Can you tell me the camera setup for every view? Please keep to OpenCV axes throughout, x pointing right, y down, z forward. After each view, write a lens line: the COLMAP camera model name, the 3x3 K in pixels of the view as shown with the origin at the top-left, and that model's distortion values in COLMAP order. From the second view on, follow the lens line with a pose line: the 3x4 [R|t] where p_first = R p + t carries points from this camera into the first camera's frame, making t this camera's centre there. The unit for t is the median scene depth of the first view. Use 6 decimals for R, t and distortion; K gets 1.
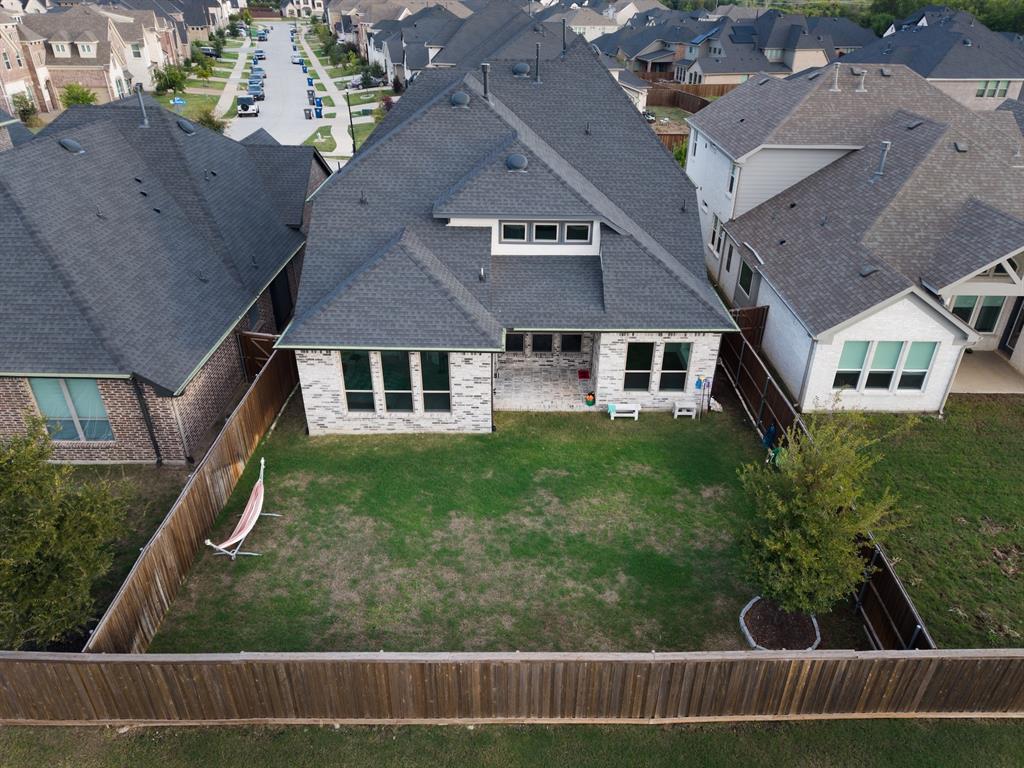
lens RADIAL K [[686.8, 0, 512.0], [0, 686.8, 384.0], [0, 0, 1]] dist [0.052283, -0.051463]
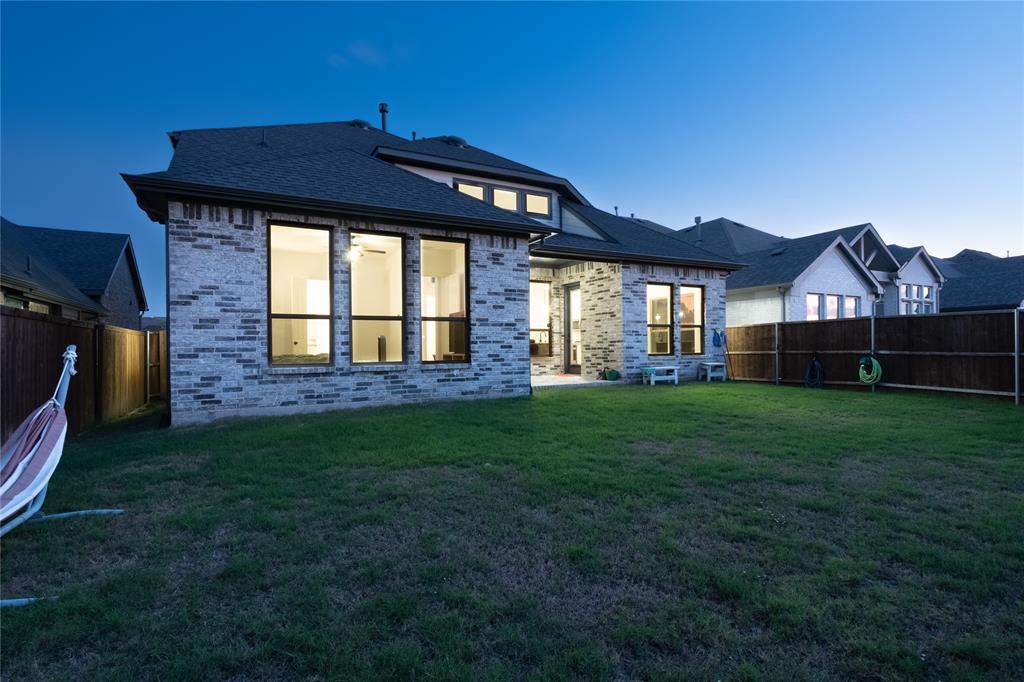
lens RADIAL K [[506.9, 0, 512.0], [0, 506.9, 341.0], [0, 0, 1]] dist [-0.002559, -0.000063]
pose [[0.886755, -0.012827, 0.462062, -0.252461], [0.242967, 0.863320, -0.442318, 0.225986], [-0.393234, 0.504494, 0.768670, 0.646146]]
